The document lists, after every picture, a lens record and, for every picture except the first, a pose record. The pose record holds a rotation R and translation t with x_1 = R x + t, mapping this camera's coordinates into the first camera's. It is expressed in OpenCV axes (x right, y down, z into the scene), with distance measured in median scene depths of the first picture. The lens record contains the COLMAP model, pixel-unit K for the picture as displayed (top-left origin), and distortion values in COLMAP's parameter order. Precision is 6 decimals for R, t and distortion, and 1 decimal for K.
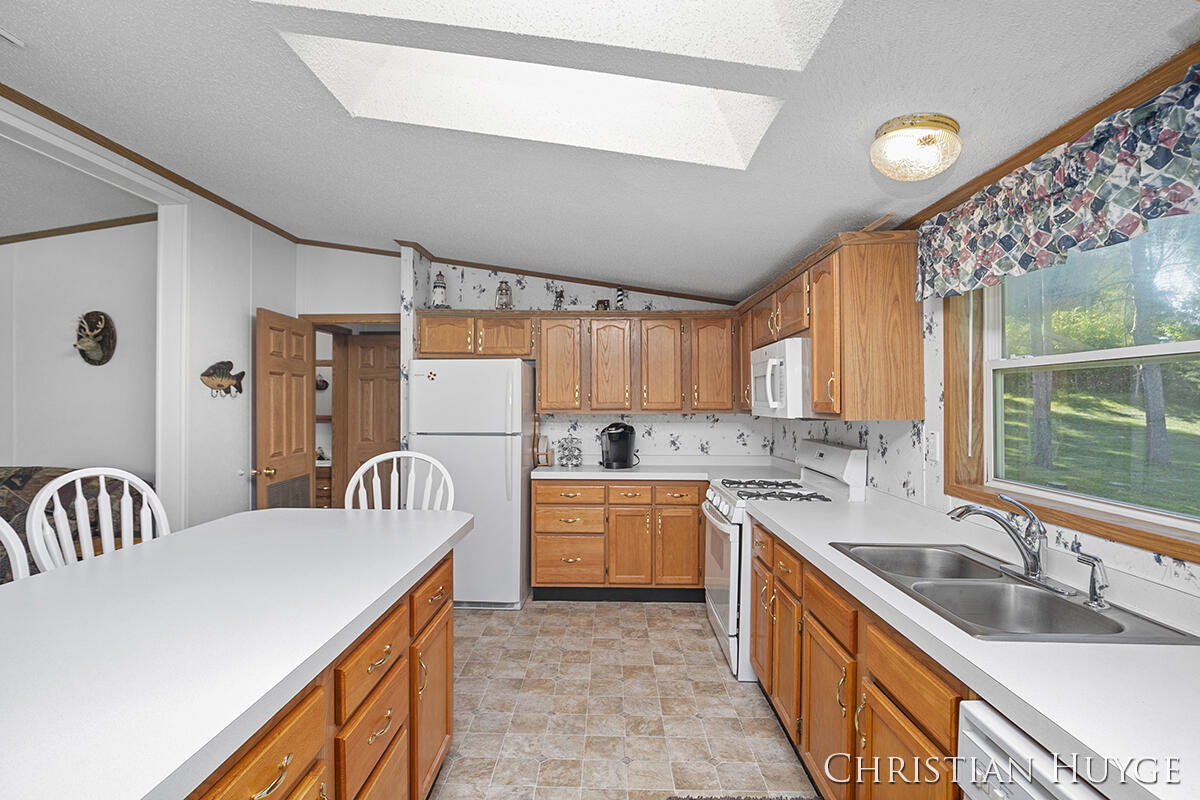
lens RADIAL K [[592.9, 0, 604.1], [0, 592.9, 401.8], [0, 0, 1]] dist [-0.006005, 0.003700]
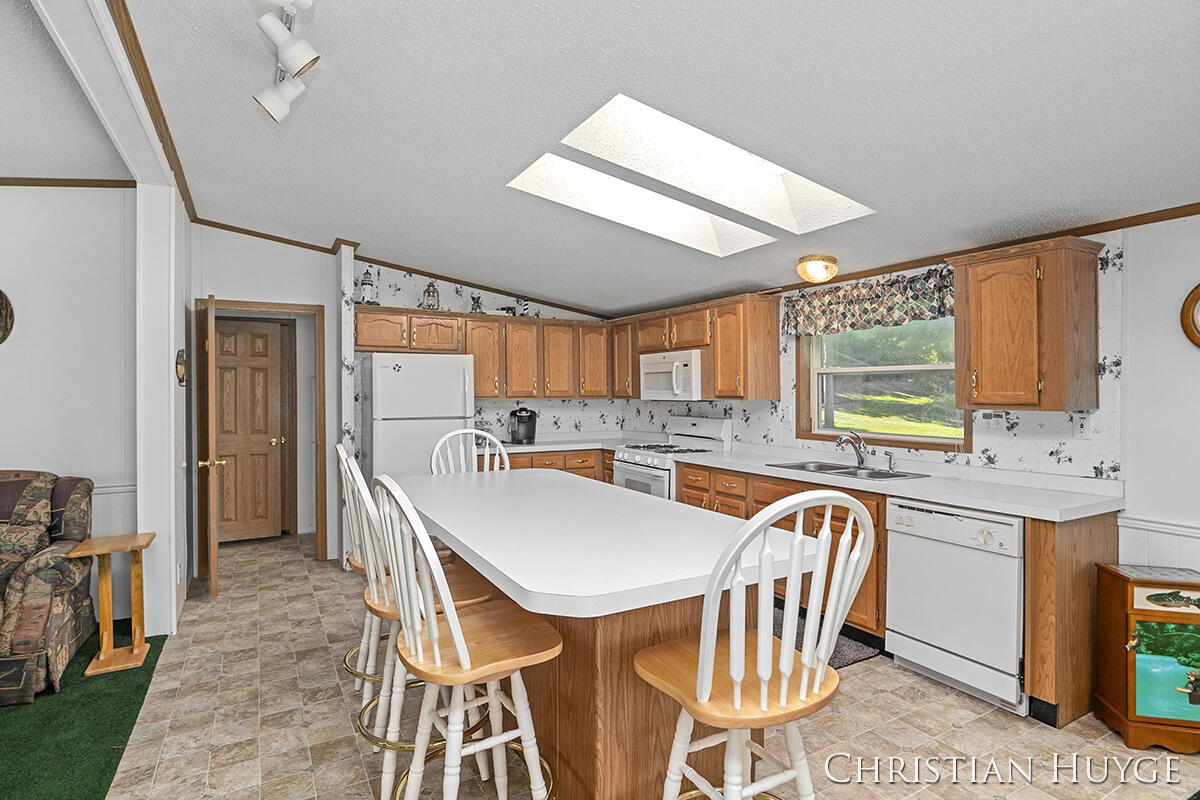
lens RADIAL K [[592.9, 0, 628.4], [0, 592.9, 392.3], [0, 0, 1]] dist [-0.006005, 0.003700]
pose [[0.849882, -0.003591, 0.526961, -0.666045], [0.002808, 0.999993, 0.002286, 0.002077], [-0.526965, -0.000463, 0.849887, -0.247078]]
